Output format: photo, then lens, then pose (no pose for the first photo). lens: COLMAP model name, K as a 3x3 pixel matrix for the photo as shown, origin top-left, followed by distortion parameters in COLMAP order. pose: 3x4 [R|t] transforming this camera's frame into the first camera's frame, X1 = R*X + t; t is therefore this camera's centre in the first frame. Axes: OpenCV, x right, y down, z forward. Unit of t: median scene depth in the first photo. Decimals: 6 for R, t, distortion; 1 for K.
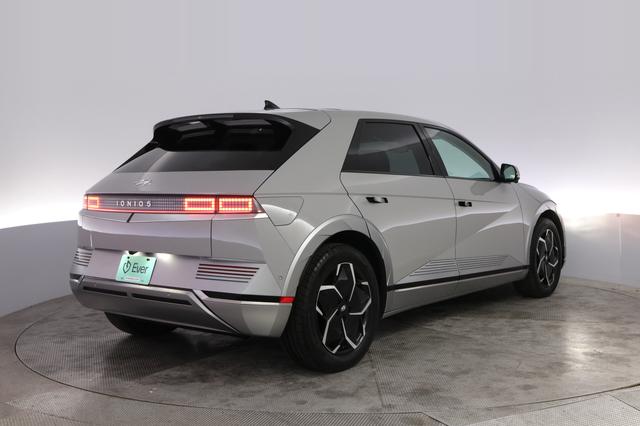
lens RADIAL K [[556.8, 0, 320.0], [0, 556.8, 213.0], [0, 0, 1]] dist [0.006408, 0.009148]
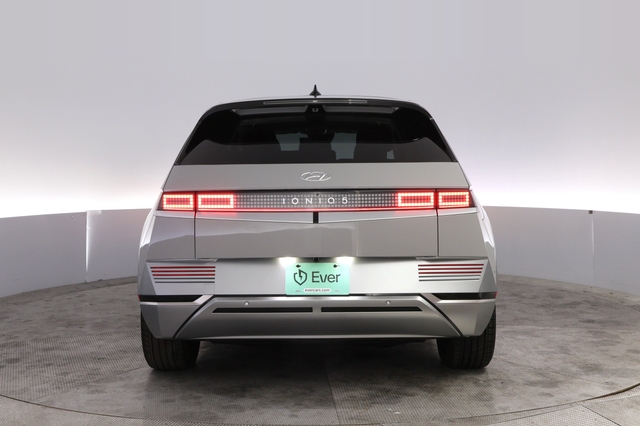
lens RADIAL K [[556.8, 0, 320.0], [0, 556.8, 213.0], [0, 0, 1]] dist [0.006408, 0.009148]
pose [[0.897022, -0.029822, 0.440979, -0.677096], [0.025583, 0.999552, 0.015555, -0.010439], [-0.441245, -0.002671, 0.897383, 0.231248]]
